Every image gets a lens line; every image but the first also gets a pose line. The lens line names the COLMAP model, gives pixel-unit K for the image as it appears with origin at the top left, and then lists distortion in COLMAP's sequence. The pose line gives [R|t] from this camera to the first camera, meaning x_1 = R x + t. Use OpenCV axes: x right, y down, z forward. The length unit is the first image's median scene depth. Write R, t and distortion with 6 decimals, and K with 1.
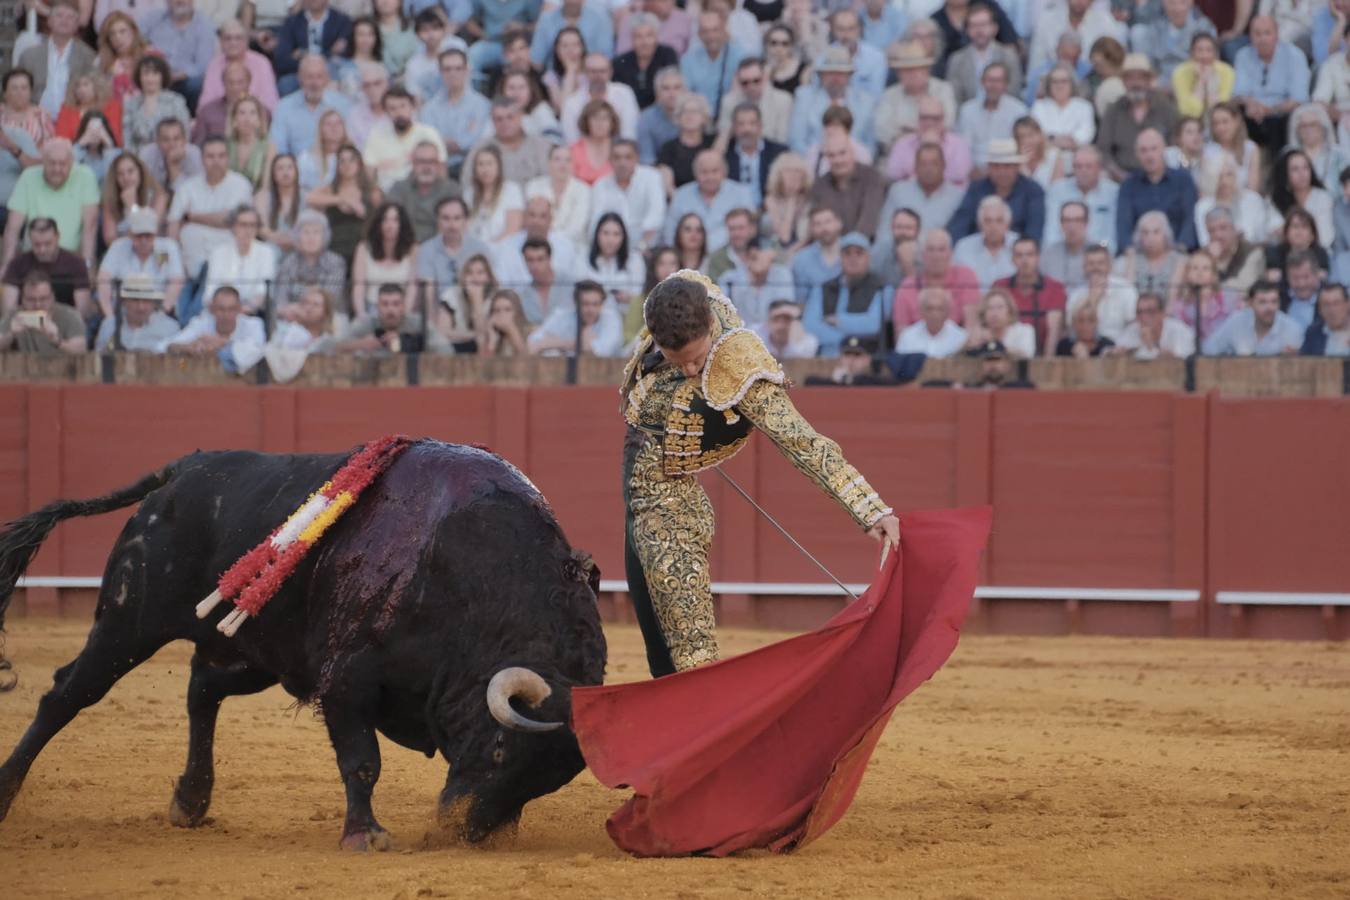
lens RADIAL K [[8616.2, 0, 675.0], [0, 8616.2, 450.0], [0, 0, 1]] dist [0.492599, 34.990553]
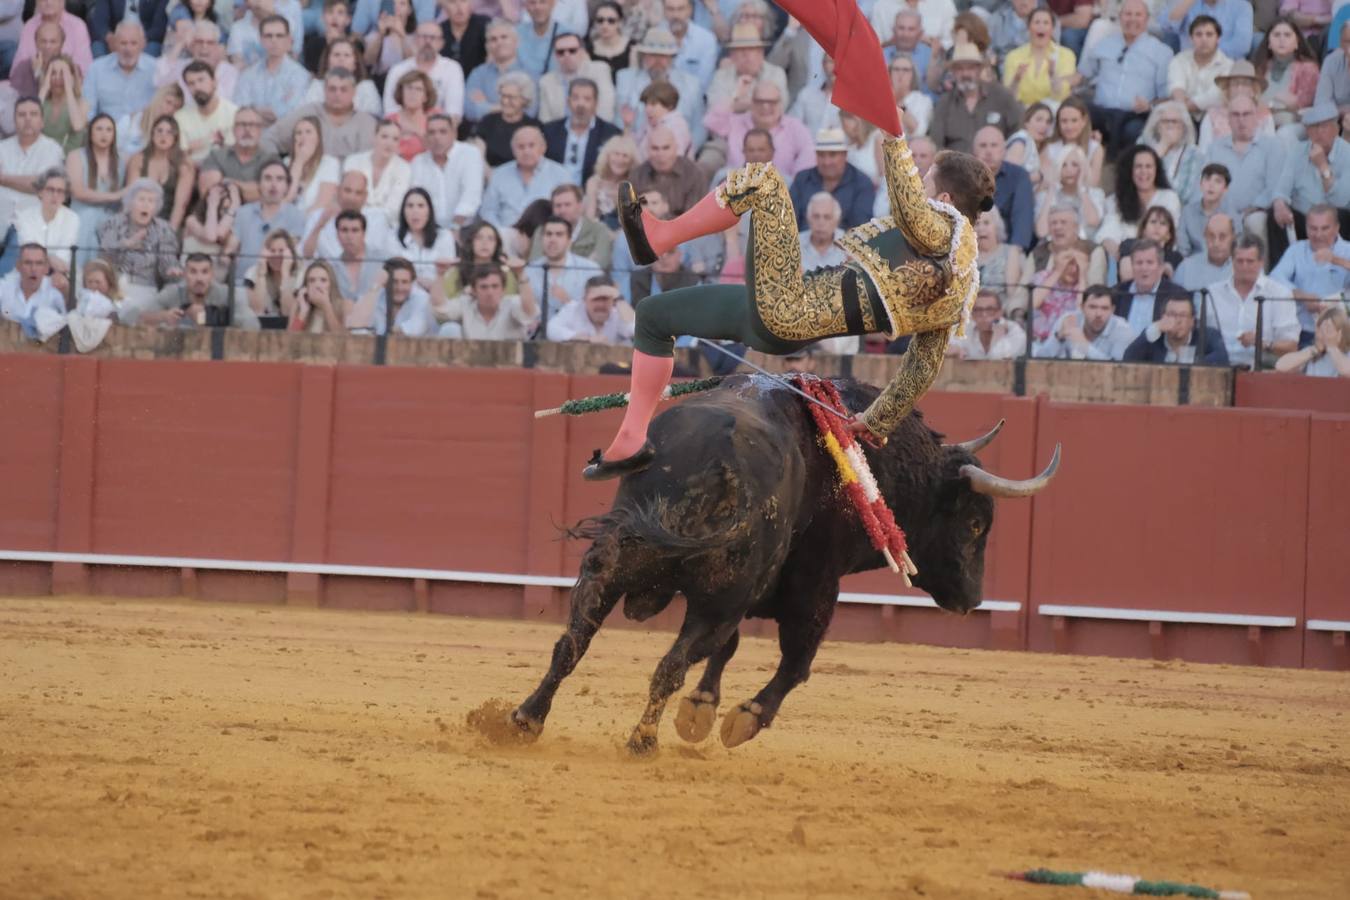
lens RADIAL K [[8616.2, 0, 675.0], [0, 8616.2, 450.0], [0, 0, 1]] dist [0.492599, 34.990553]
pose [[0.991280, 0.036417, -0.126641, 0.143945], [-0.036841, 0.999321, -0.001004, 0.001769], [0.126518, 0.005661, 0.991948, 0.038805]]
